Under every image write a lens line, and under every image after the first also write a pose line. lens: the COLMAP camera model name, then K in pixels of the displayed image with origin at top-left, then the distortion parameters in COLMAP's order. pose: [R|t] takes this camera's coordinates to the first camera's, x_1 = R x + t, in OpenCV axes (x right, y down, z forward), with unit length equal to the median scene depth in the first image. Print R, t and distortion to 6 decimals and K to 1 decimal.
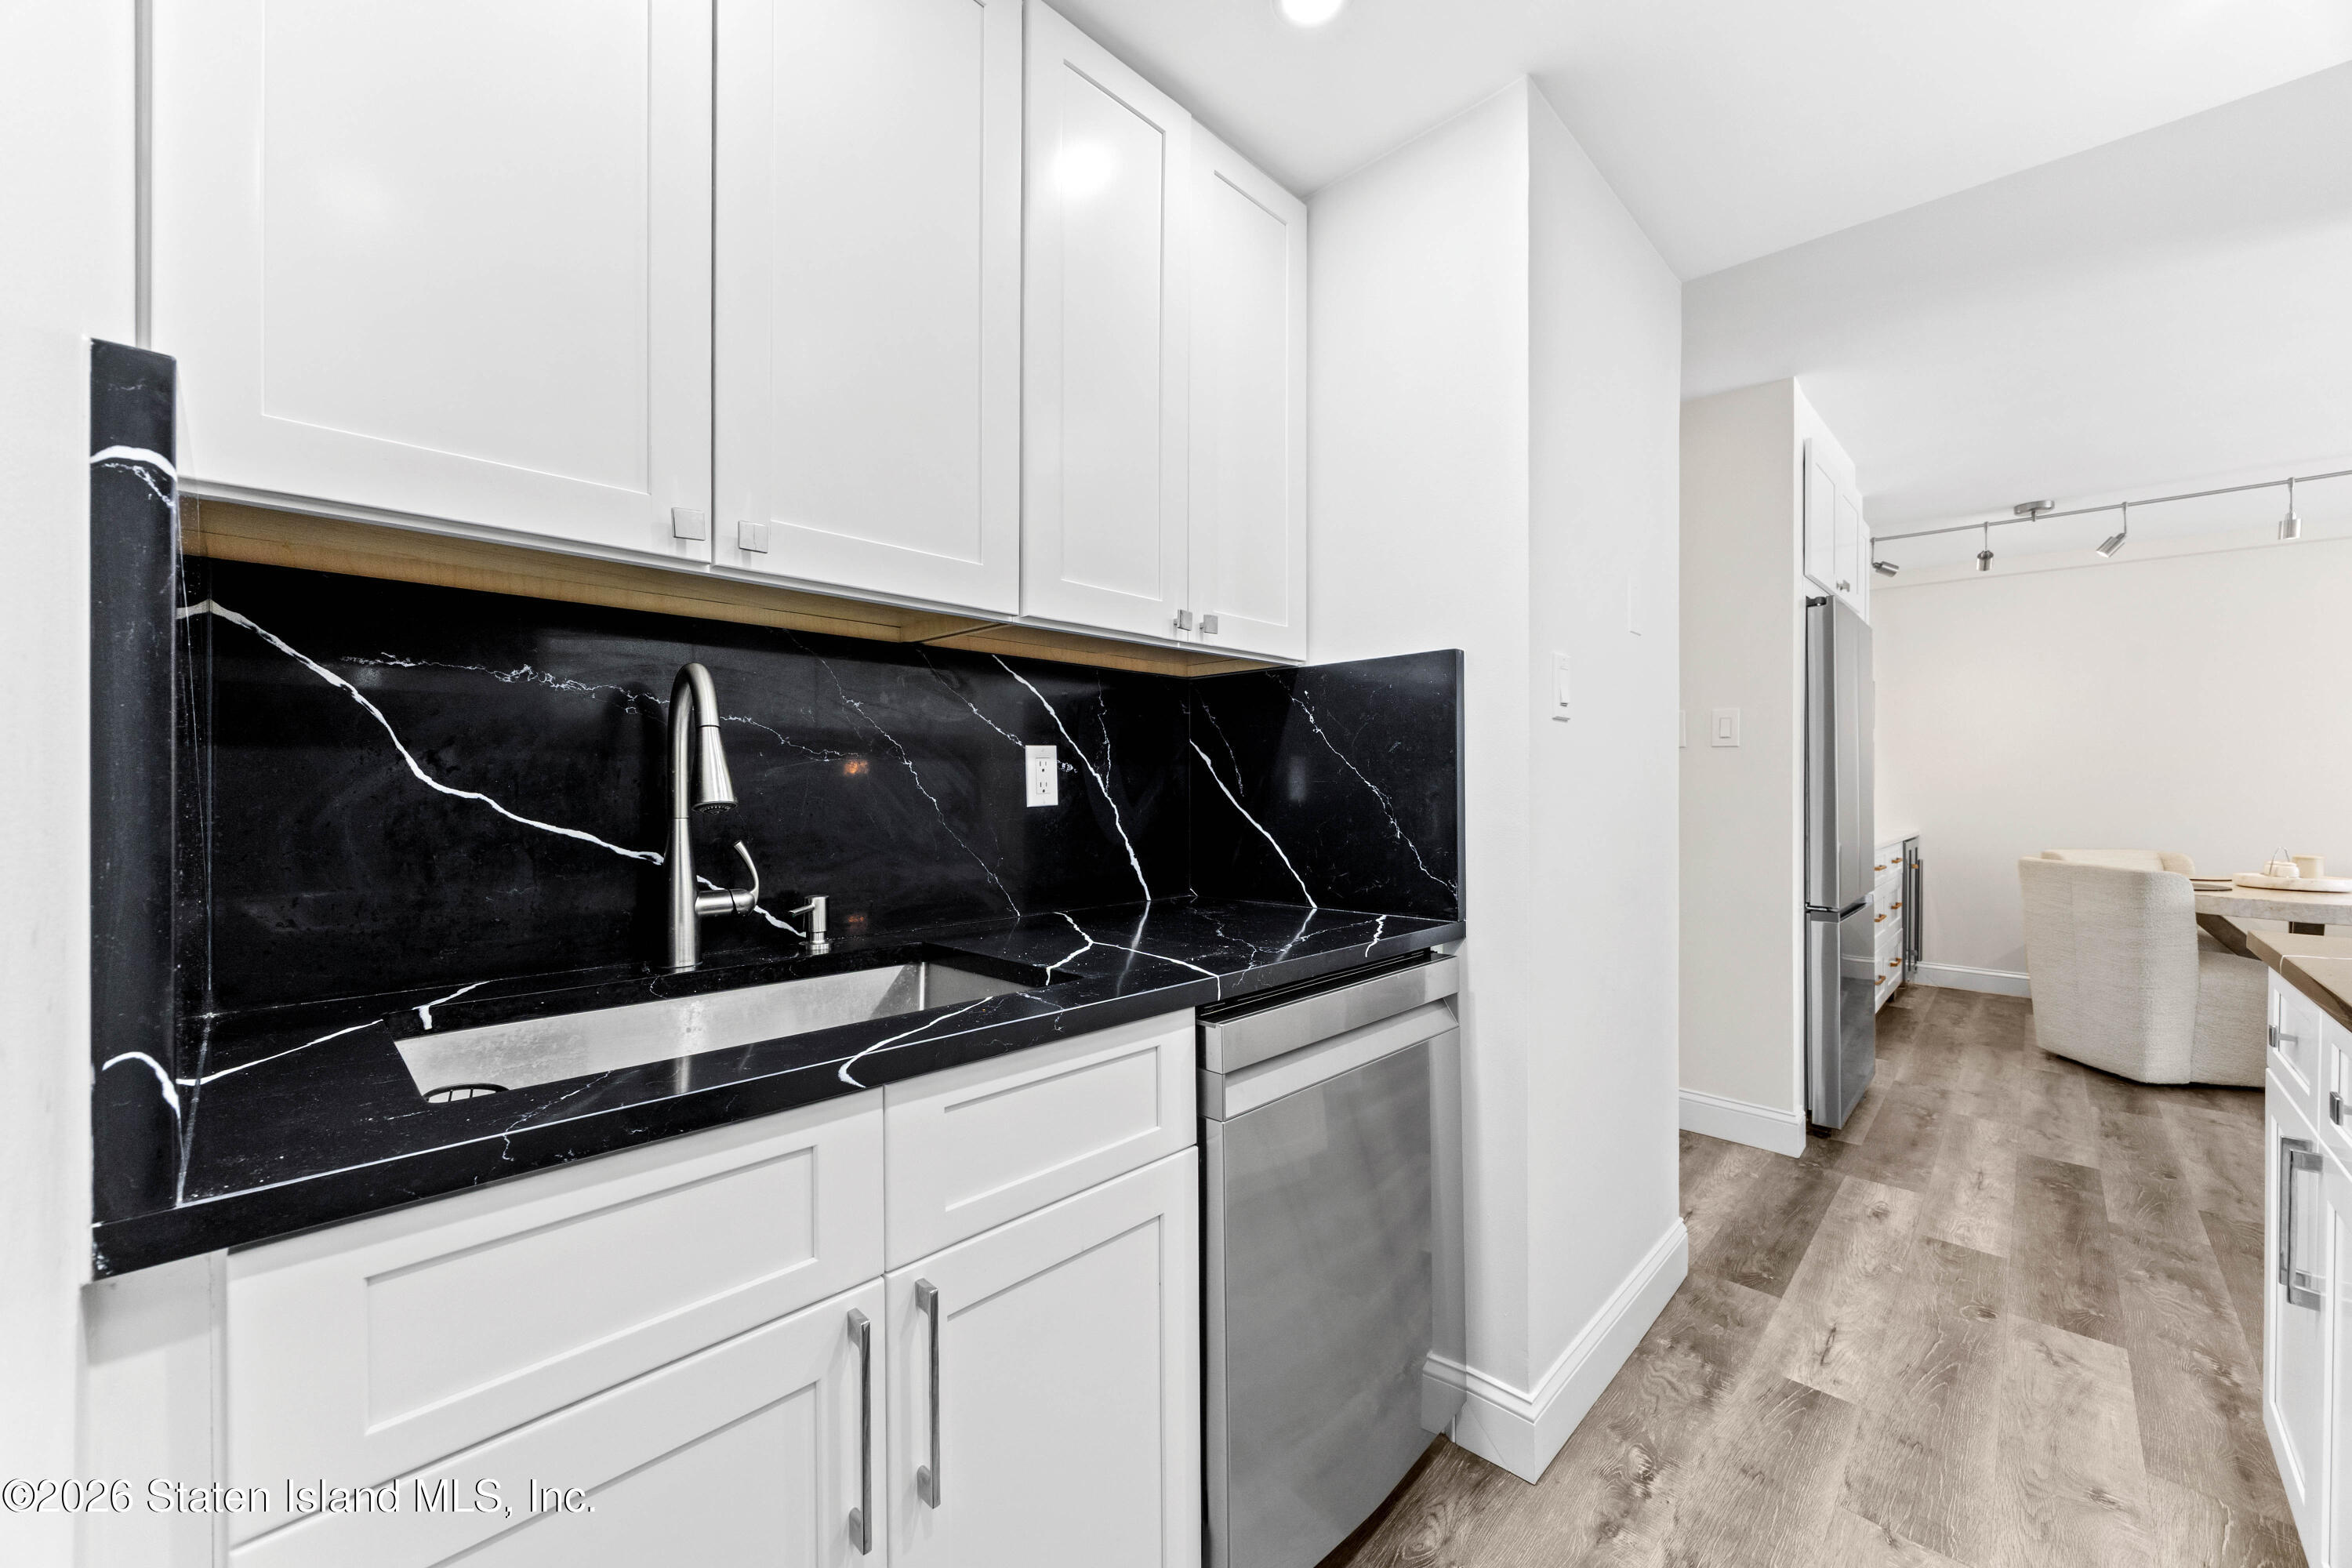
lens RADIAL K [[904.6, 0, 1180.6], [0, 904.6, 784.9], [0, 0, 1]] dist [0.002805, 0.000181]
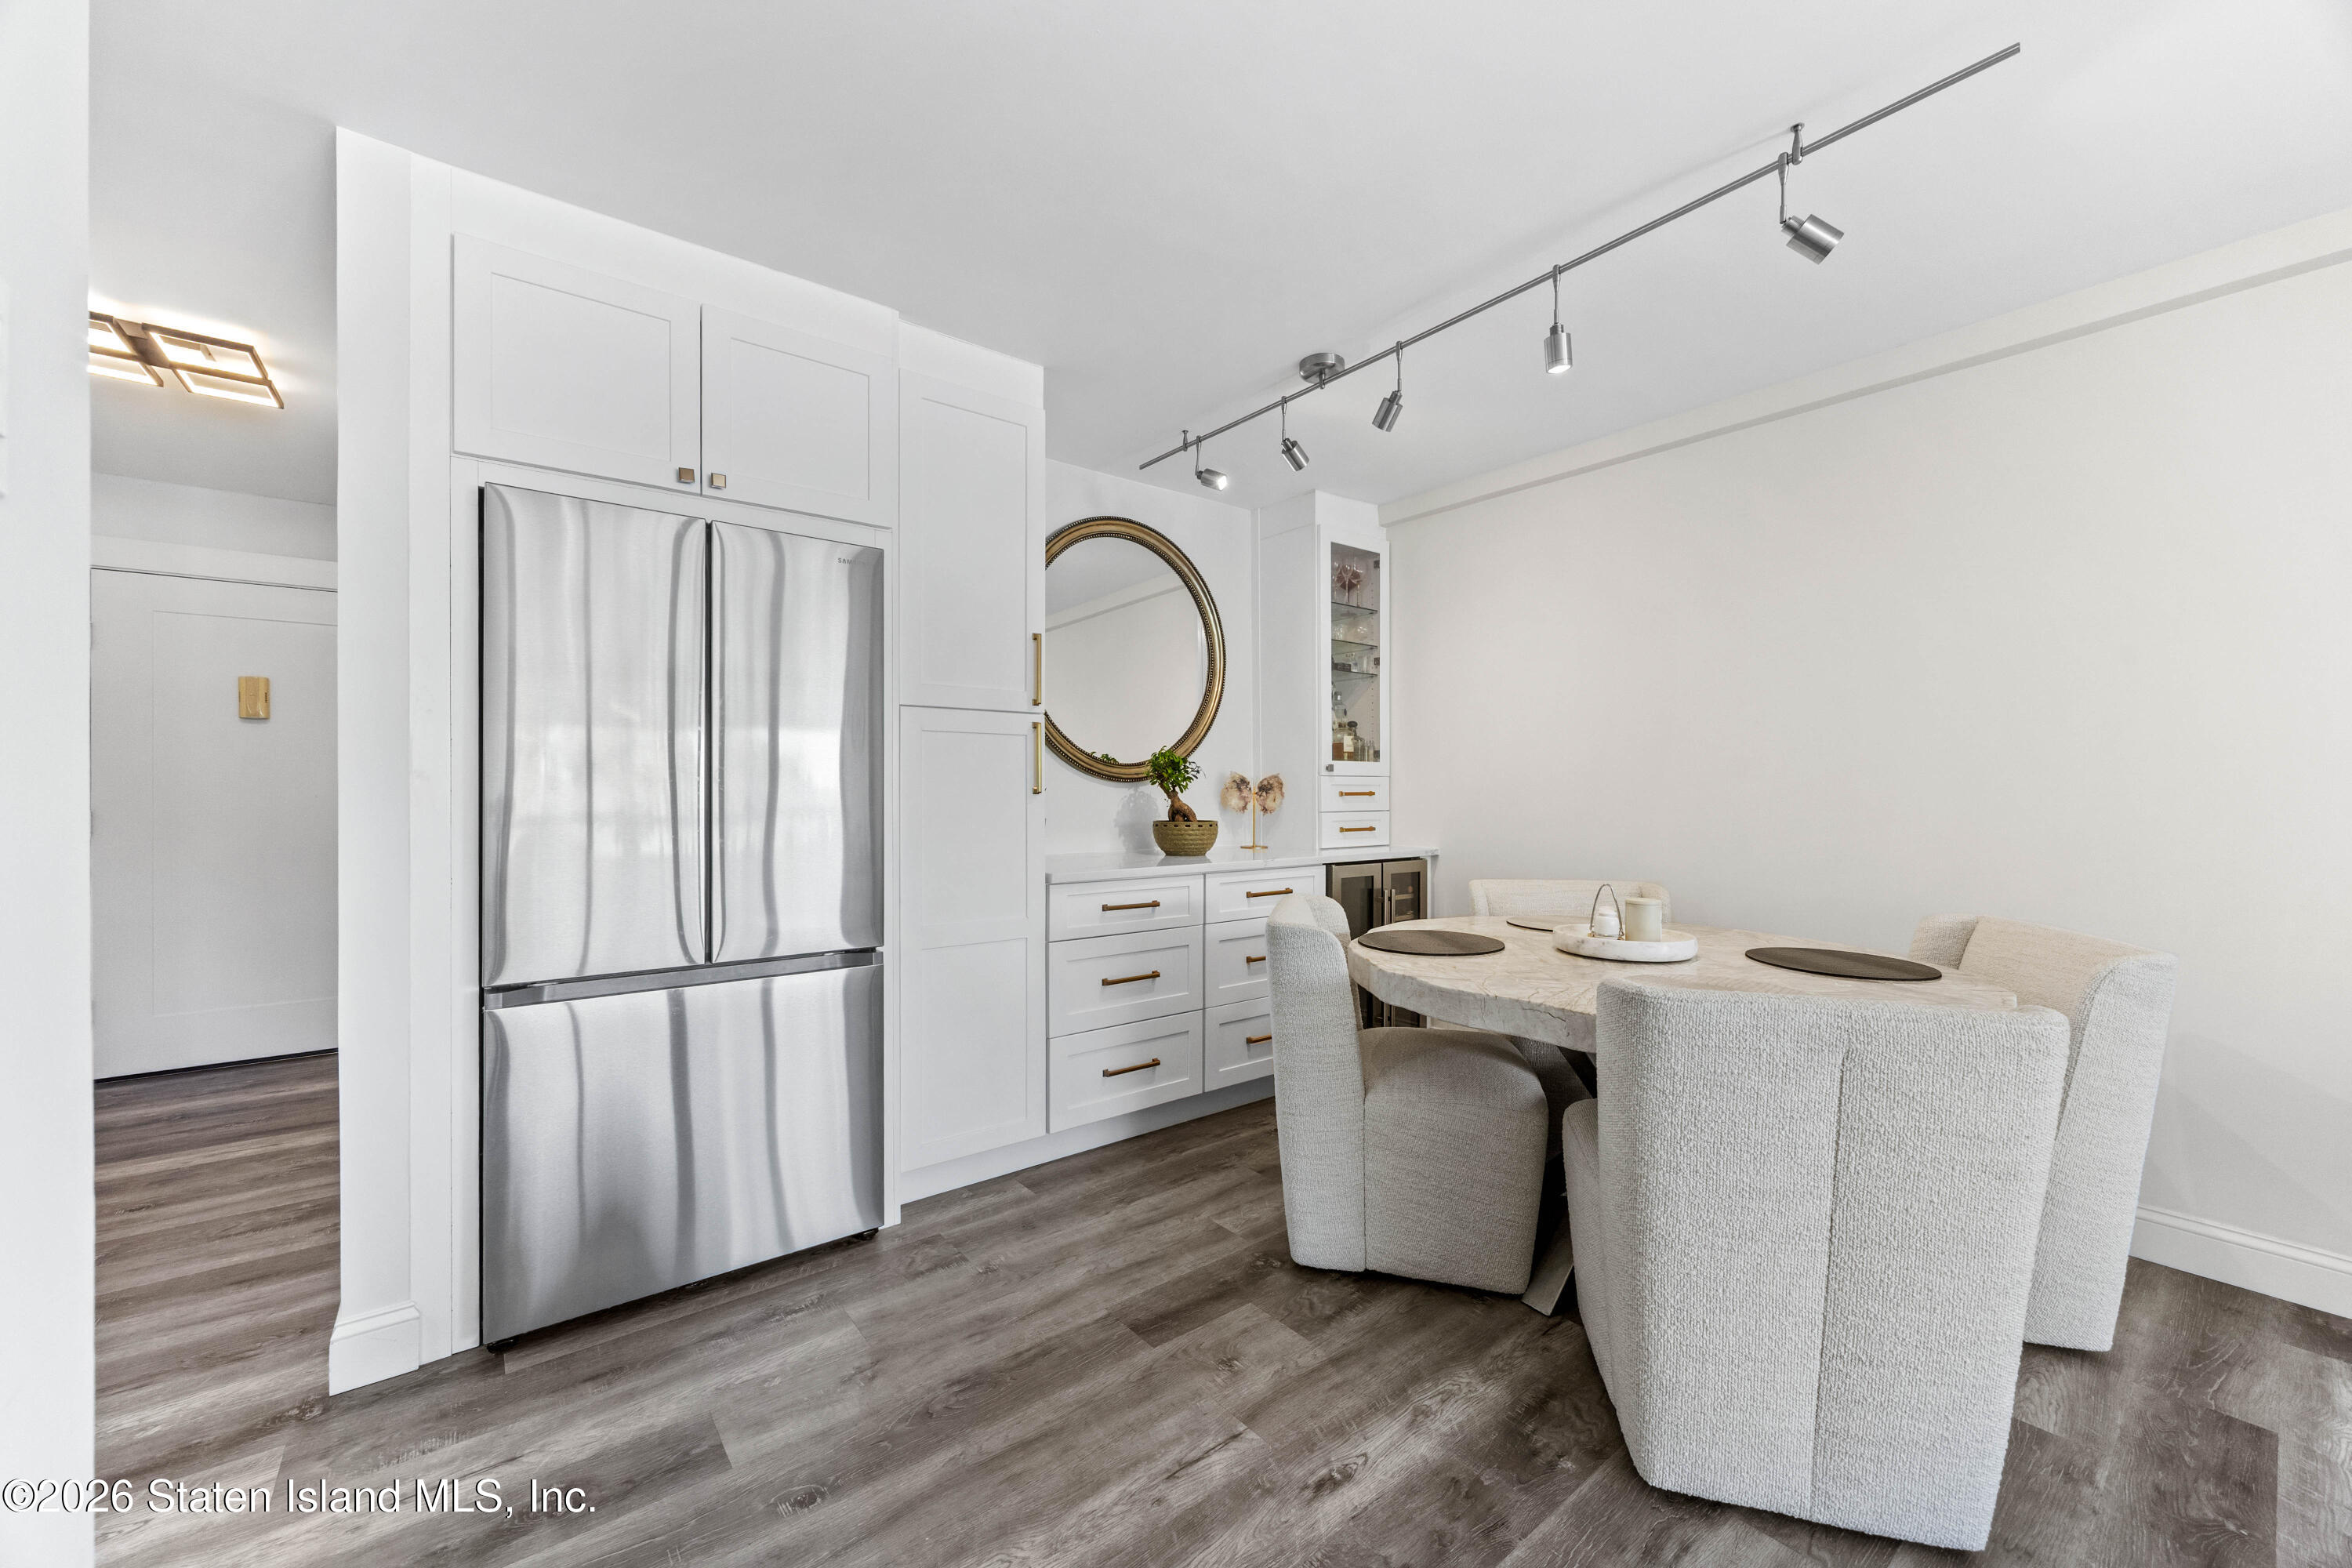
lens RADIAL K [[904.6, 0, 1179.7], [0, 904.6, 780.5], [0, 0, 1]] dist [0.002805, 0.000181]
pose [[0.988453, -0.010929, -0.151133, 1.123357], [0.010152, 0.999931, -0.005912, 0.001419], [0.151187, 0.004310, 0.988496, 0.393104]]
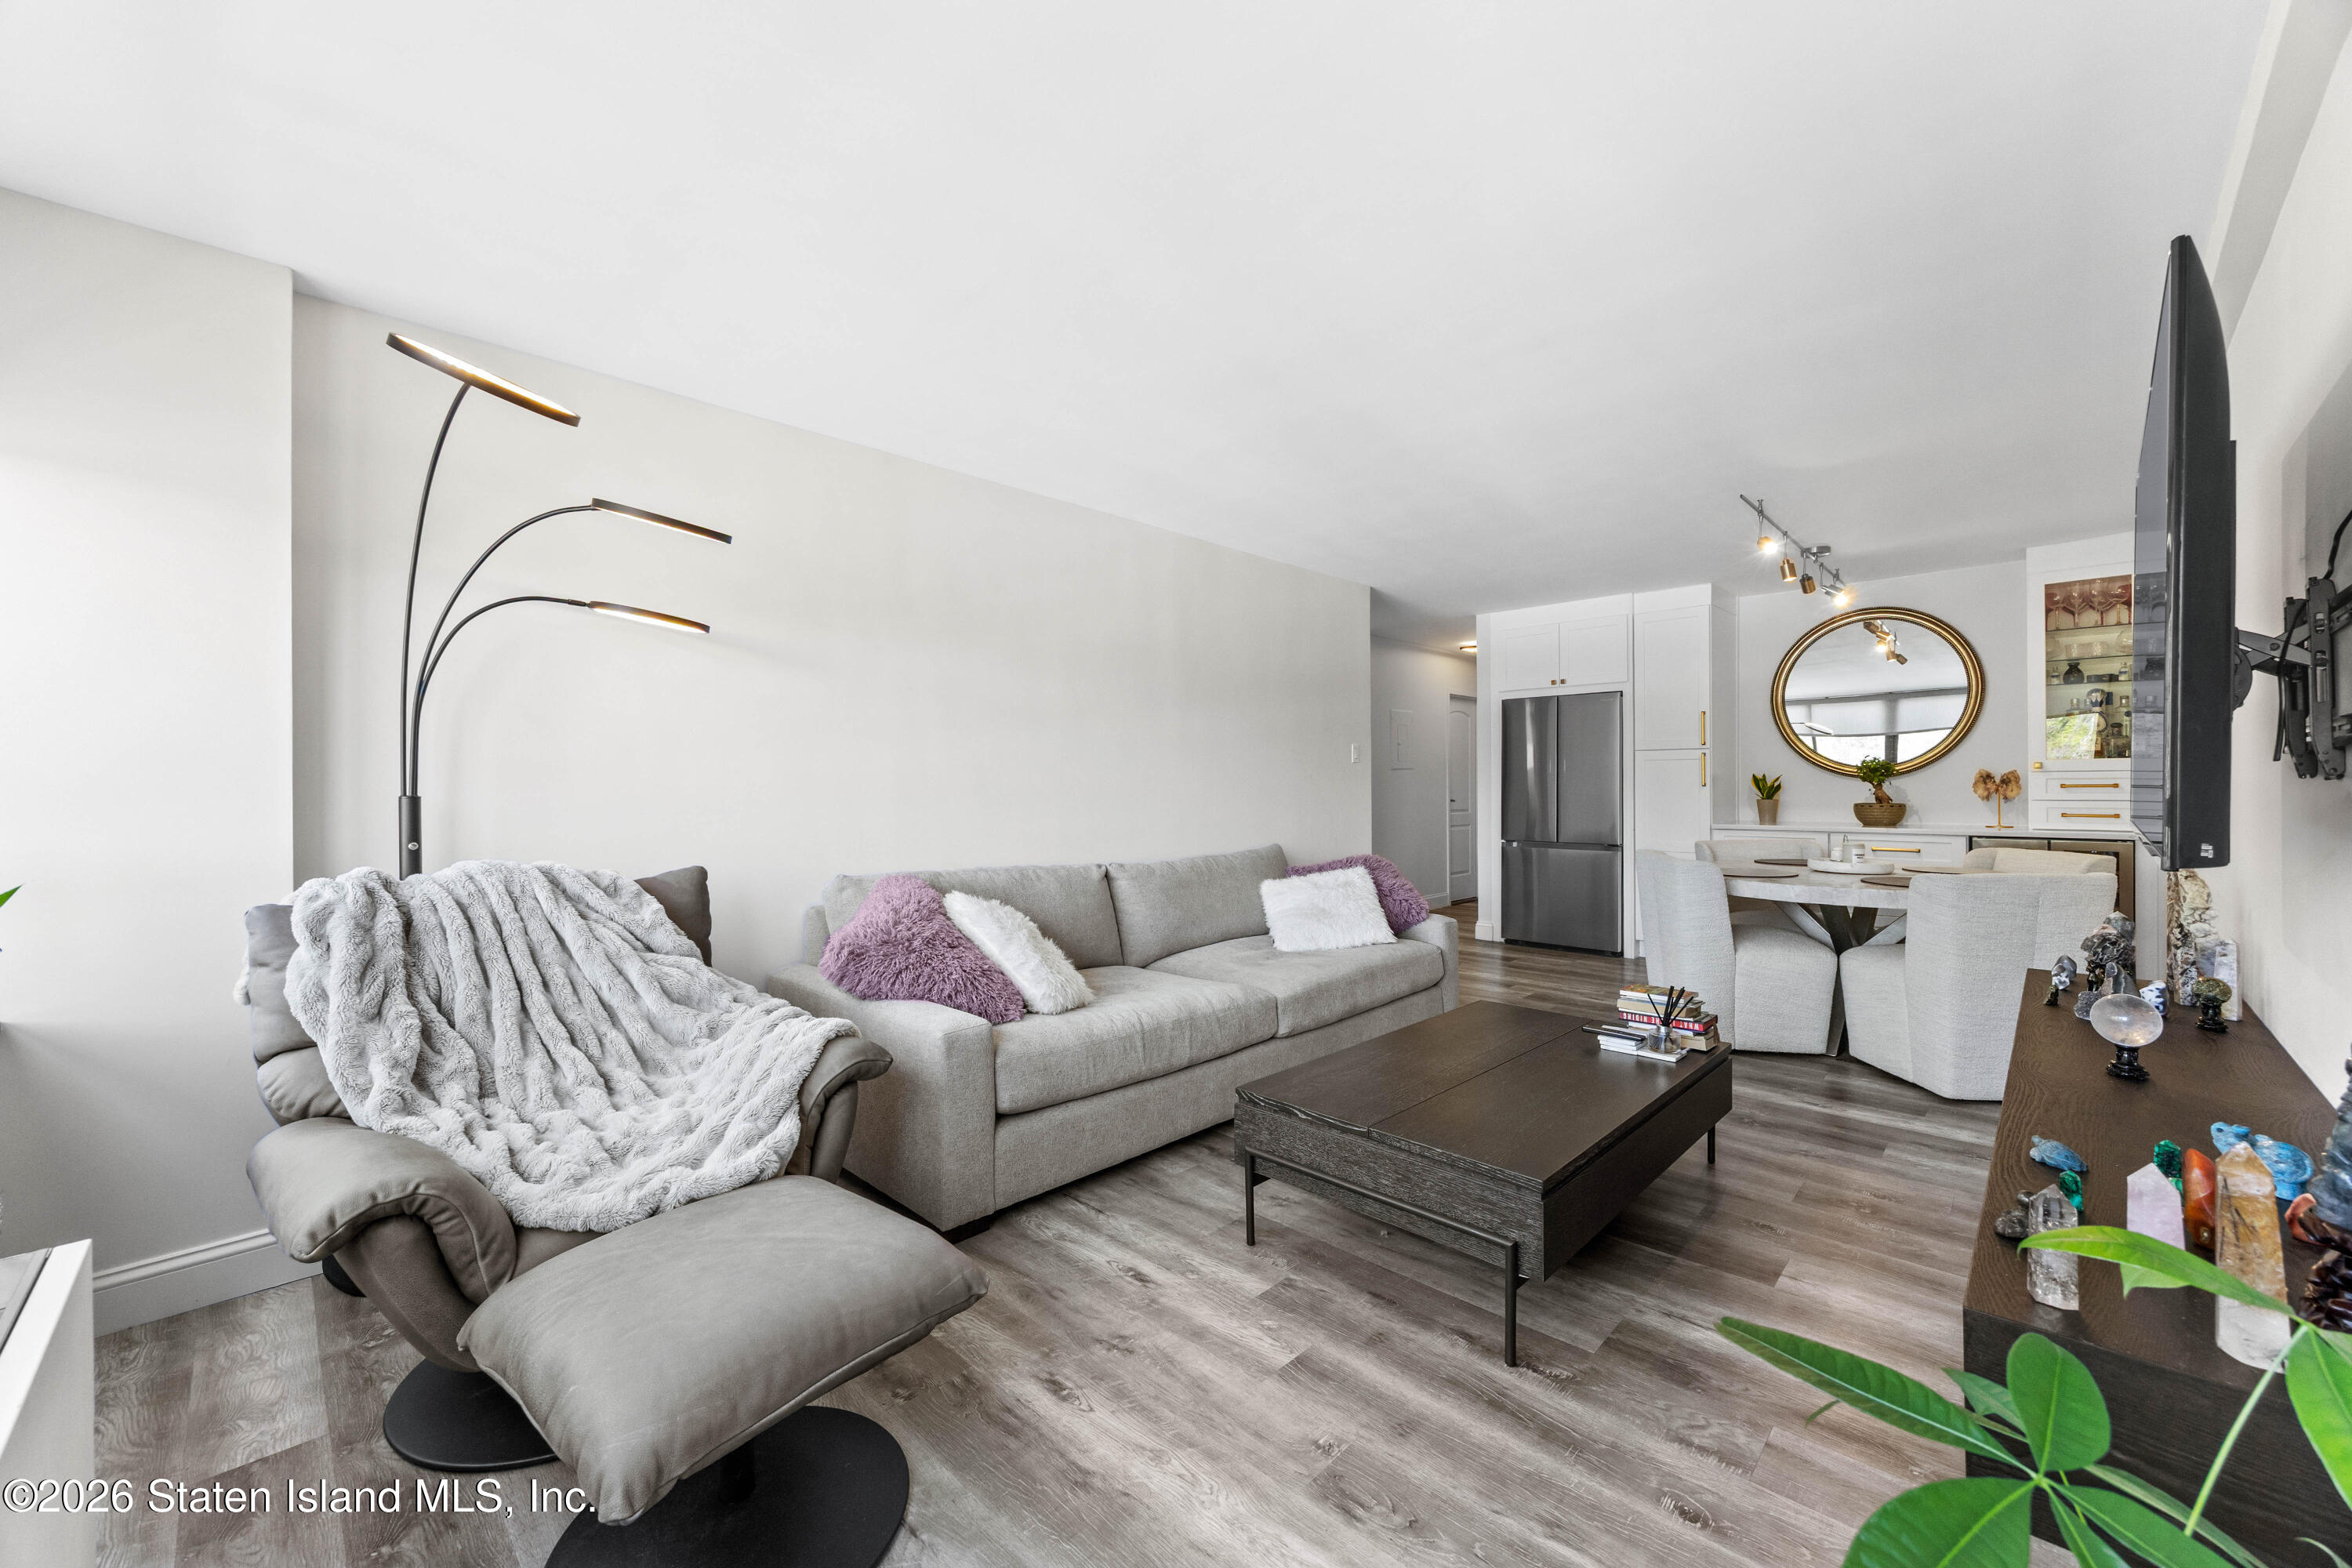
lens RADIAL K [[904.6, 0, 1174.6], [0, 904.6, 796.7], [0, 0, 1]] dist [0.002805, 0.000181]
pose [[-0.023013, -0.011098, -0.999674, 2.382565], [0.001640, 0.999937, -0.011139, 0.038683], [0.999734, -0.001896, -0.022993, 0.233157]]
